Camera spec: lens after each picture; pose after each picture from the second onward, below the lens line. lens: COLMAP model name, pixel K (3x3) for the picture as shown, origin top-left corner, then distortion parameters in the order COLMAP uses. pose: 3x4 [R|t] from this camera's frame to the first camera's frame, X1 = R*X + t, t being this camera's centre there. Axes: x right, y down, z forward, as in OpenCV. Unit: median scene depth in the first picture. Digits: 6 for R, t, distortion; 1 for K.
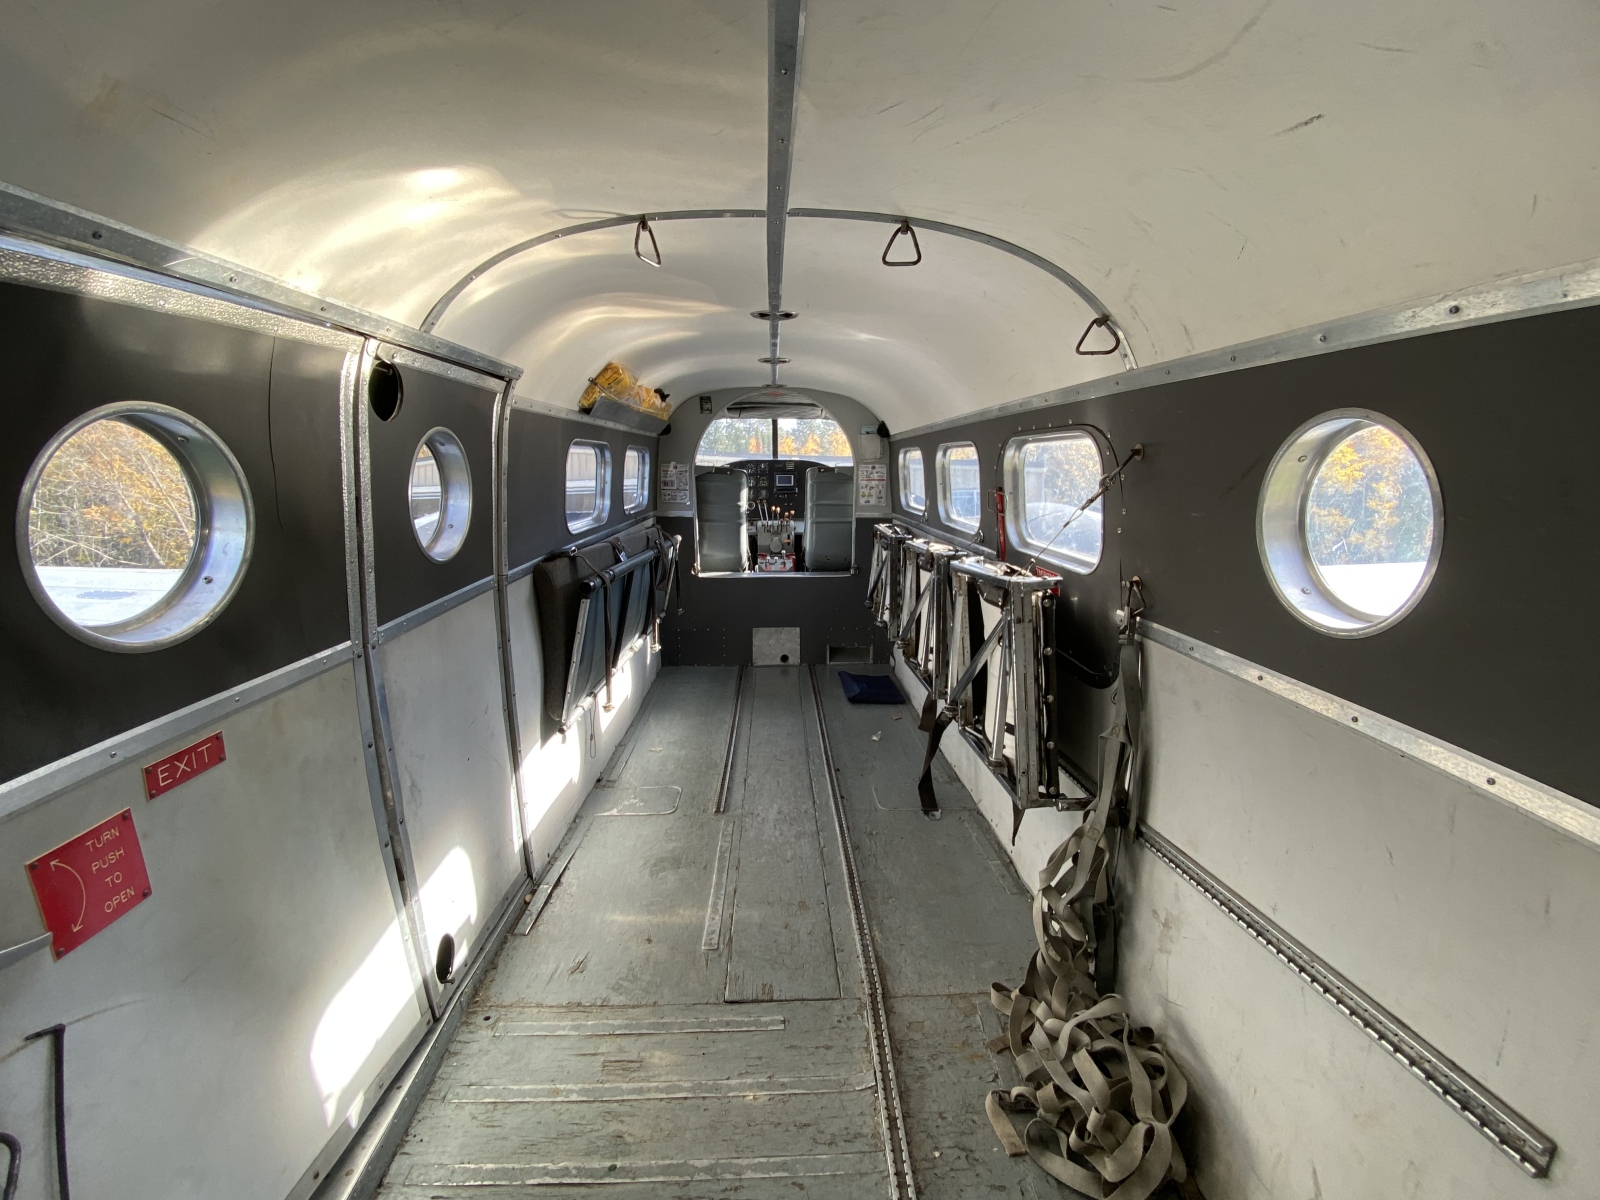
lens RADIAL K [[643.0, 0, 809.3], [0, 643.0, 599.8], [0, 0, 1]] dist [0.012551, -0.000560]
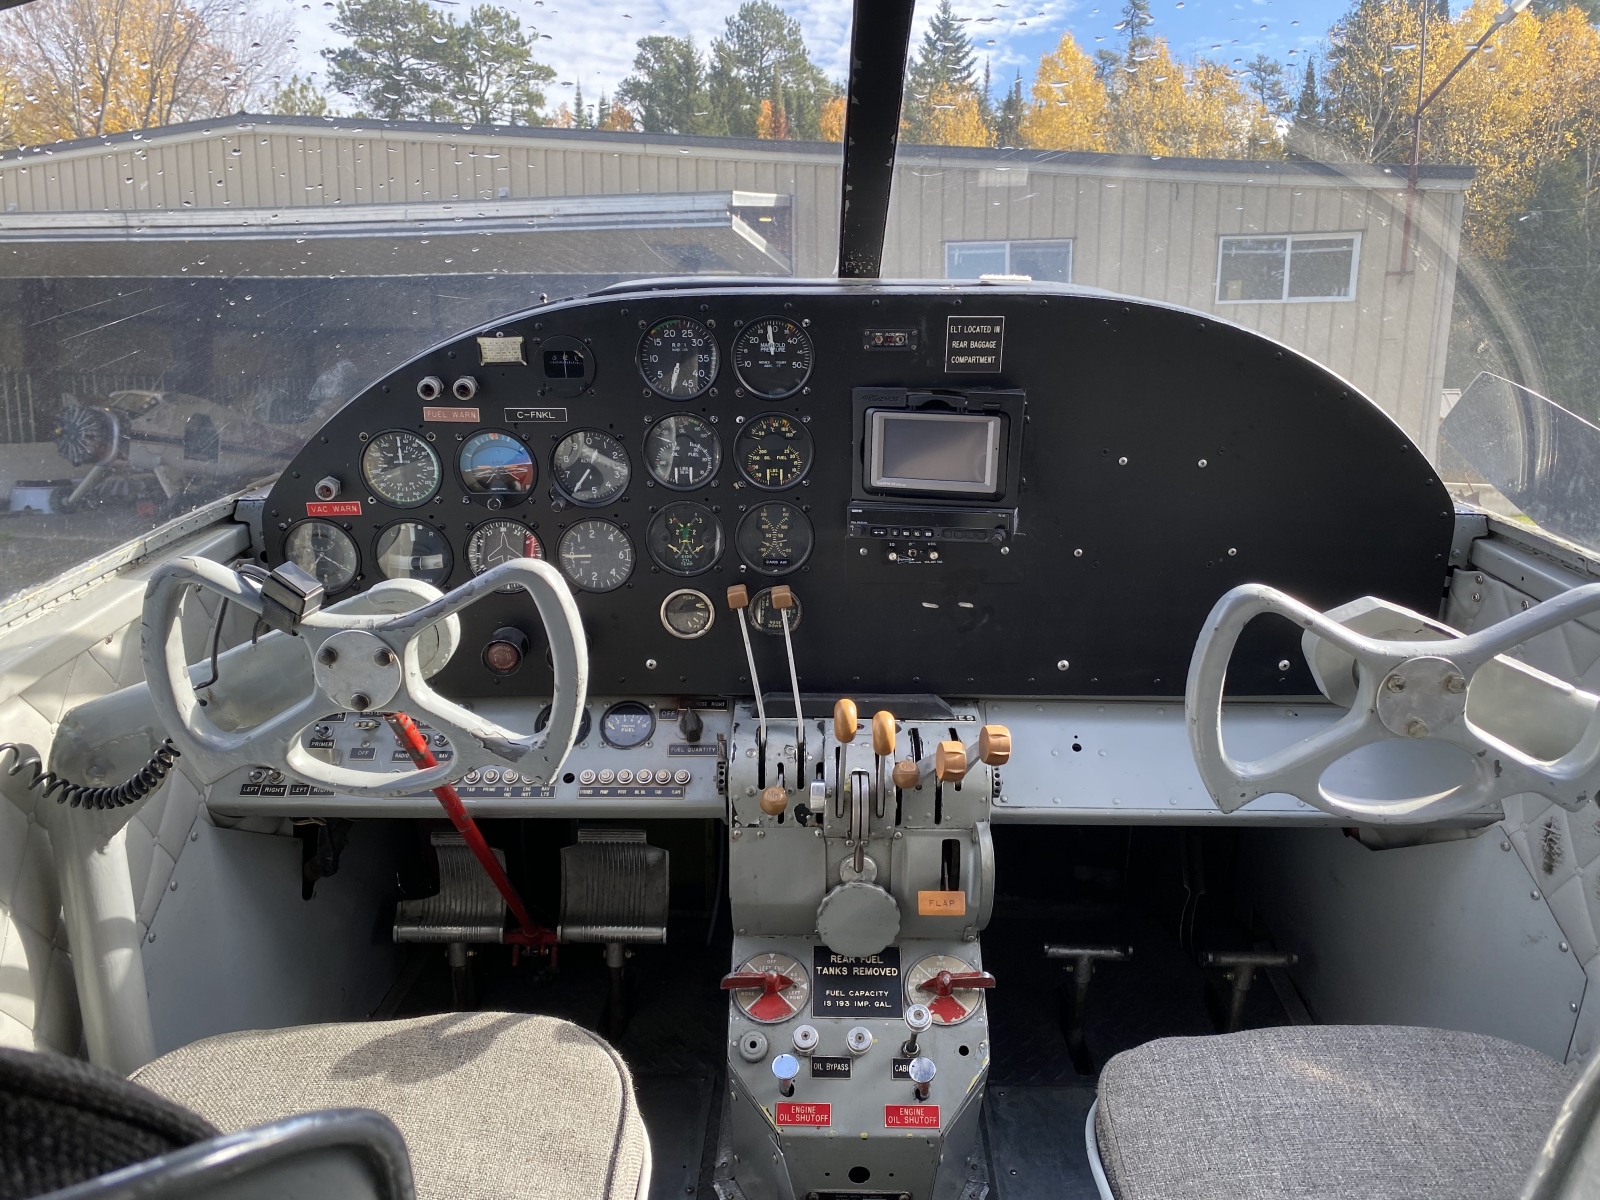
lens RADIAL K [[1220.1, 0, 802.1], [0, 1220.1, 588.2], [0, 0, 1]] dist [-0.013813, 0.040050]
pose [[0.998362, 0.019689, -0.053718, -0.123419], [-0.012273, 0.990765, 0.135031, -0.460774], [0.055881, -0.134151, 0.989384, 1.782383]]
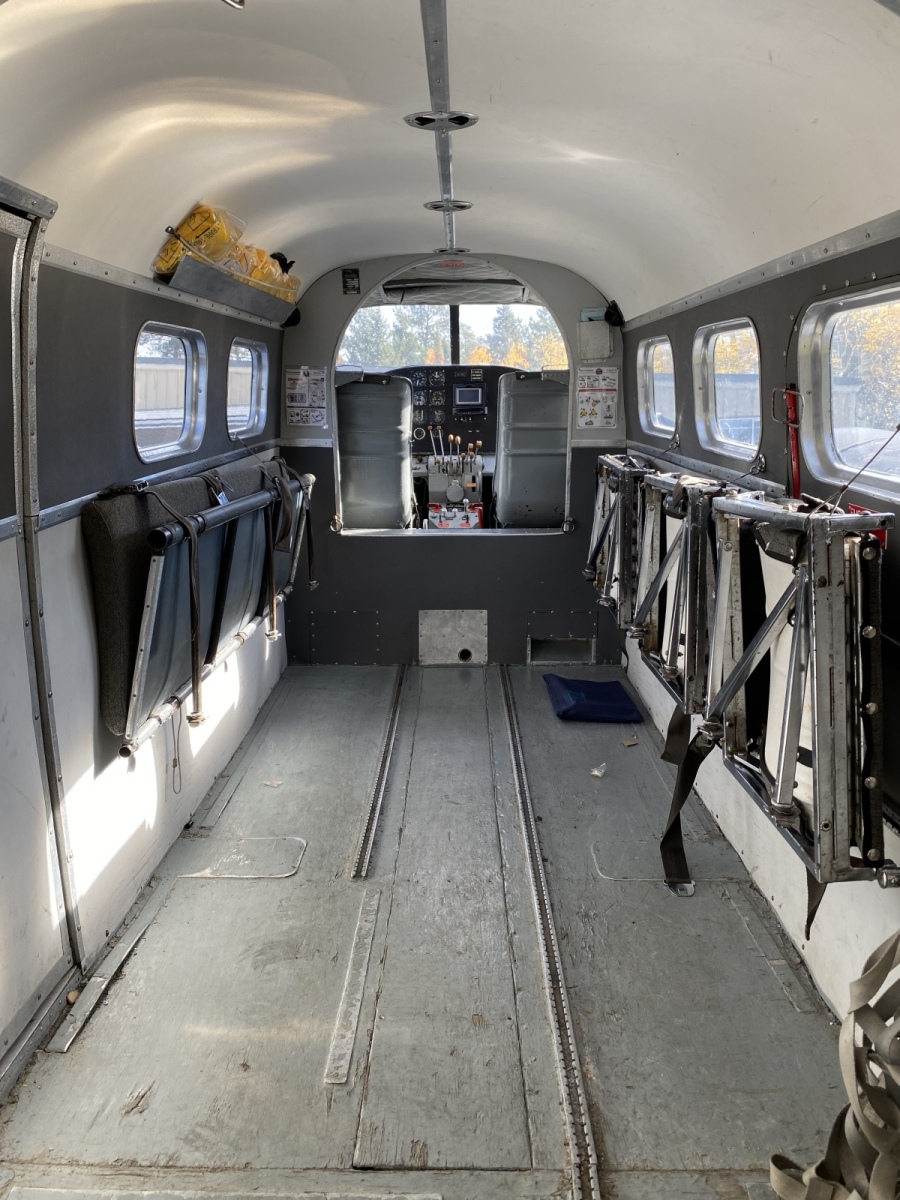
lens RADIAL K [[915.1, 0, 457.1], [0, 915.1, 595.6], [0, 0, 1]] dist [-0.013813, 0.040050]
pose [[0.998295, 0.005206, -0.058145, 0.016588], [-0.004151, 0.999825, 0.018258, 0.020271], [0.058230, -0.017986, 0.998141, 0.065141]]
